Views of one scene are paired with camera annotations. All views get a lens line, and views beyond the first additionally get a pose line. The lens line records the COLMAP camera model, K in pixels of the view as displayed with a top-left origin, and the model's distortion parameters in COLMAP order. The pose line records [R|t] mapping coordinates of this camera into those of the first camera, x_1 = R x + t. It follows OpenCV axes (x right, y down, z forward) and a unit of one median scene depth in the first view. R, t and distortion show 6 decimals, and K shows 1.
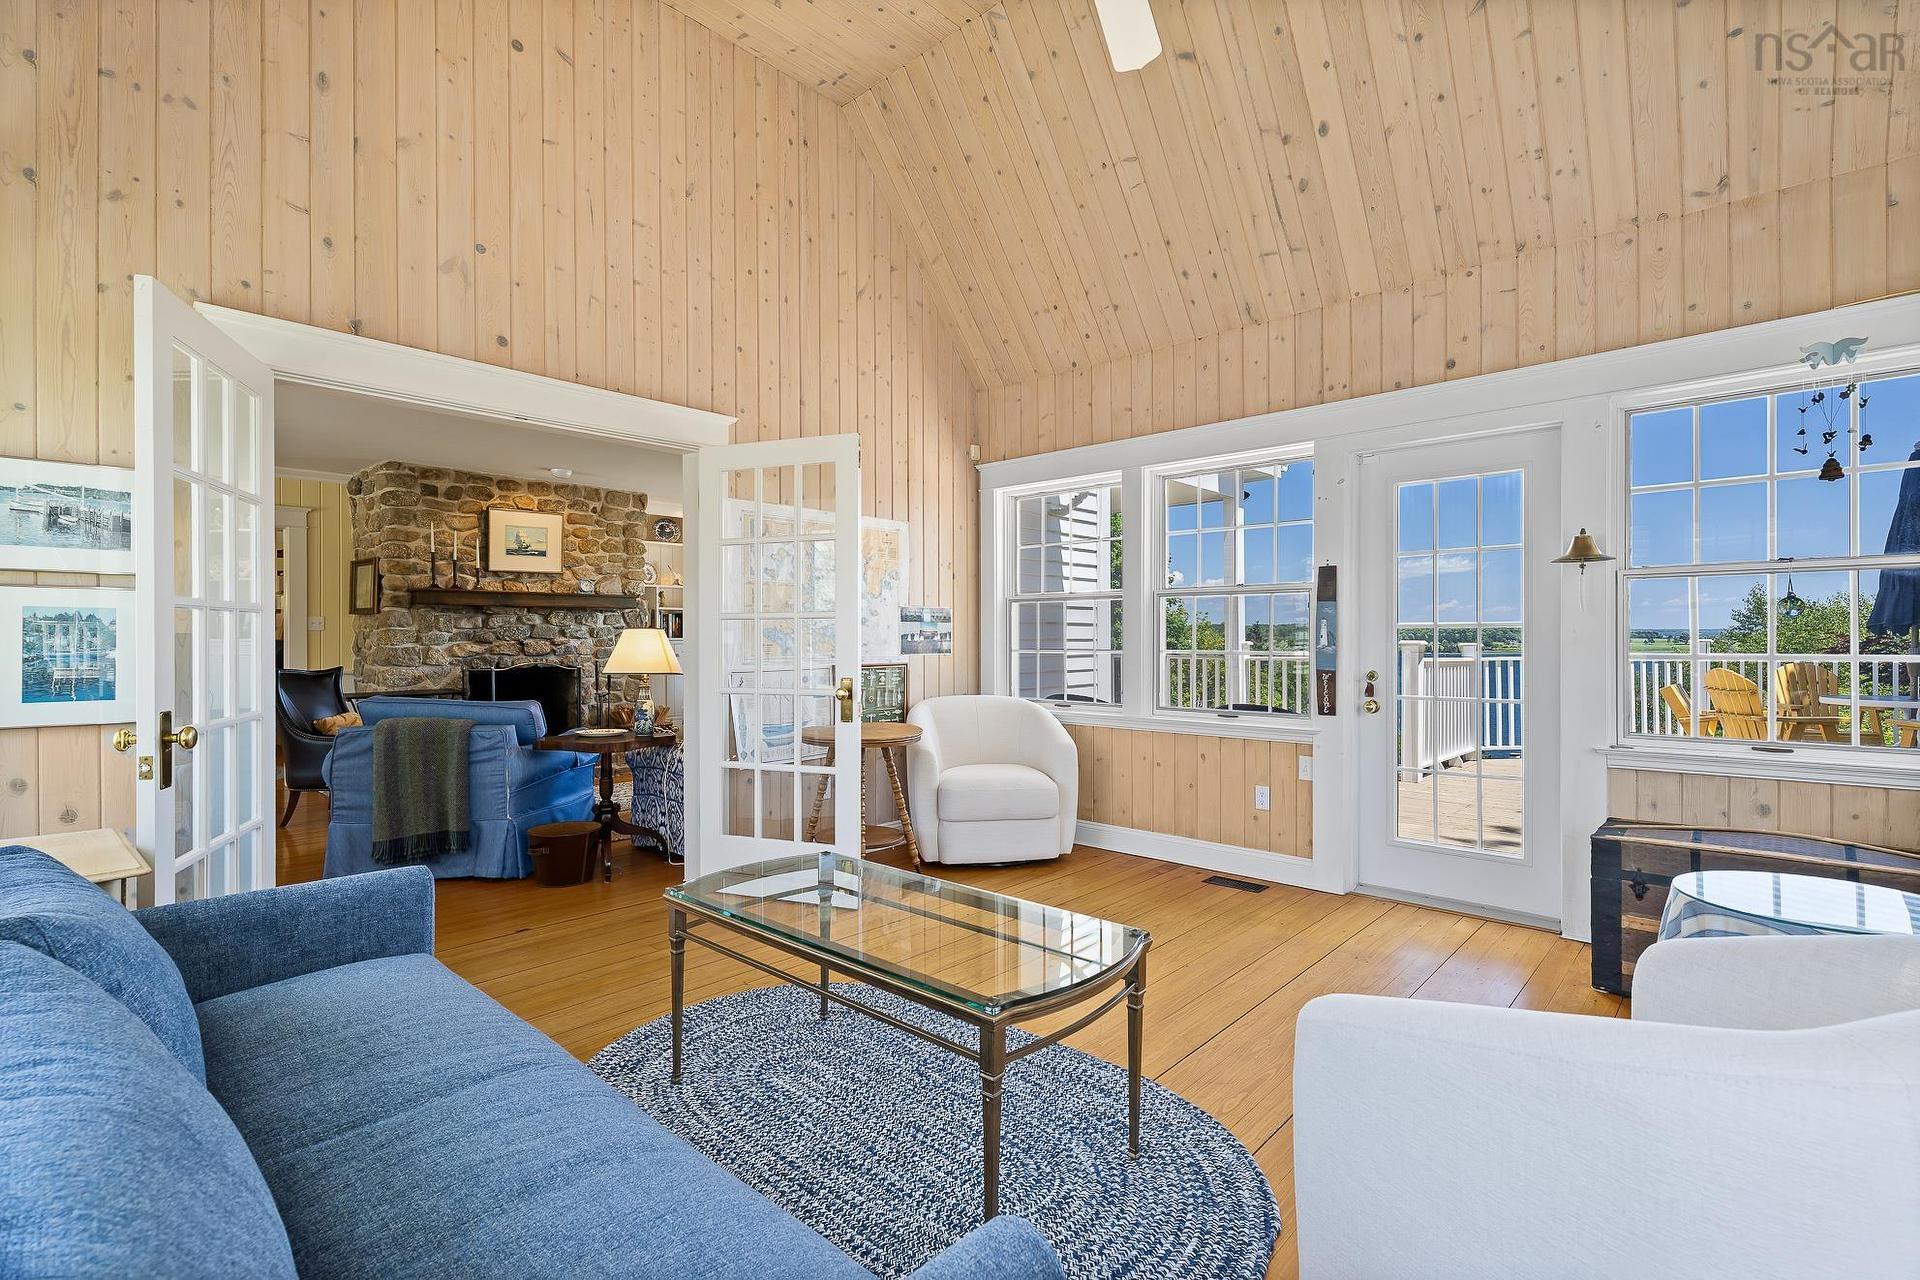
lens RADIAL K [[911.9, 0, 969.7], [0, 911.9, 633.6], [0, 0, 1]] dist [-0.012600, 0.001272]
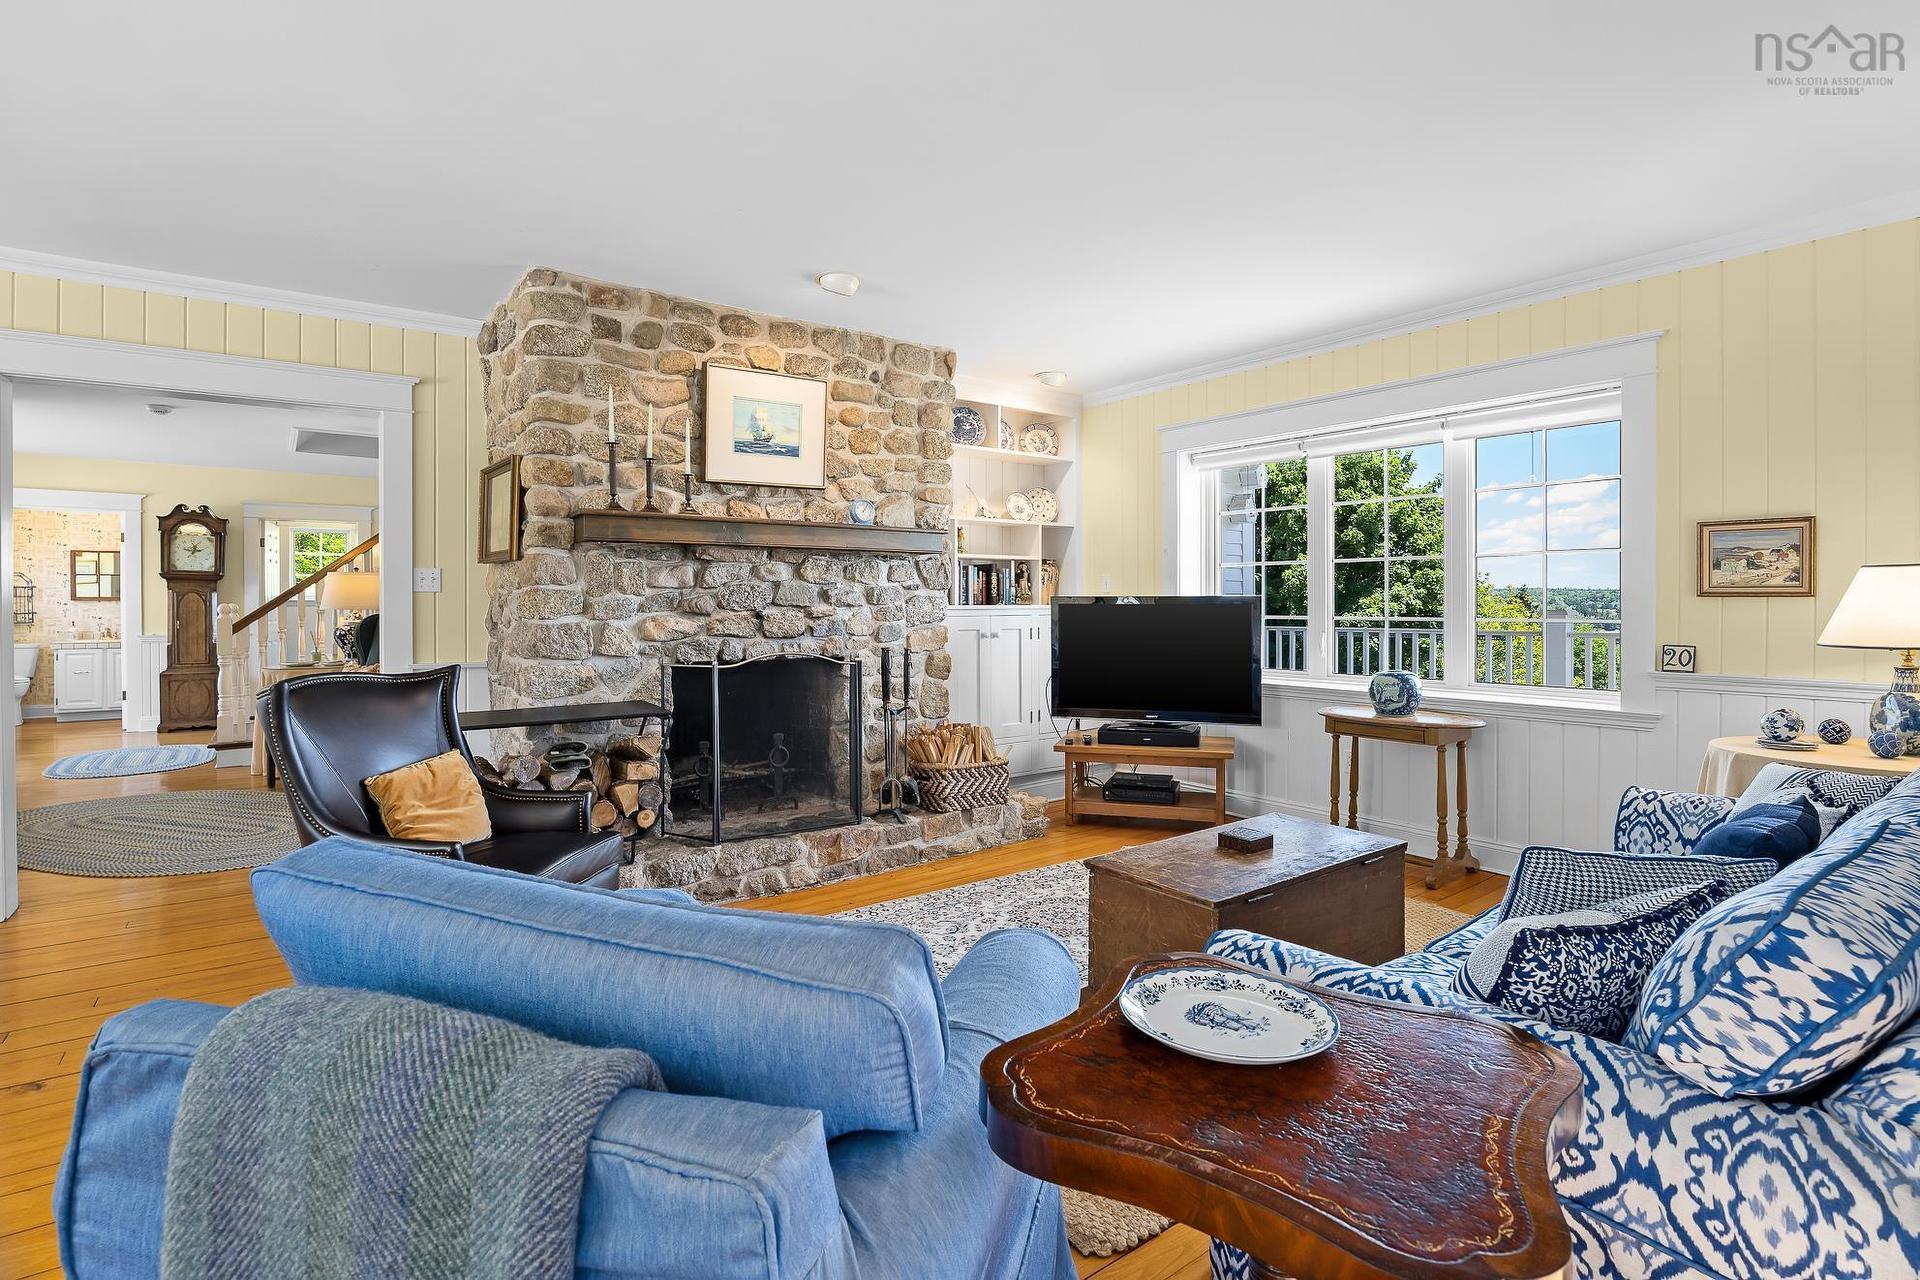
lens RADIAL K [[929.6, 0, 905.3], [0, 929.6, 597.8], [0, 0, 1]] dist [-0.006527, -0.001821]
pose [[0.975376, 0.006450, -0.220455, -0.291090], [-0.005750, 0.999976, 0.003814, -0.002529], [0.220475, -0.002452, 0.975390, 0.486884]]
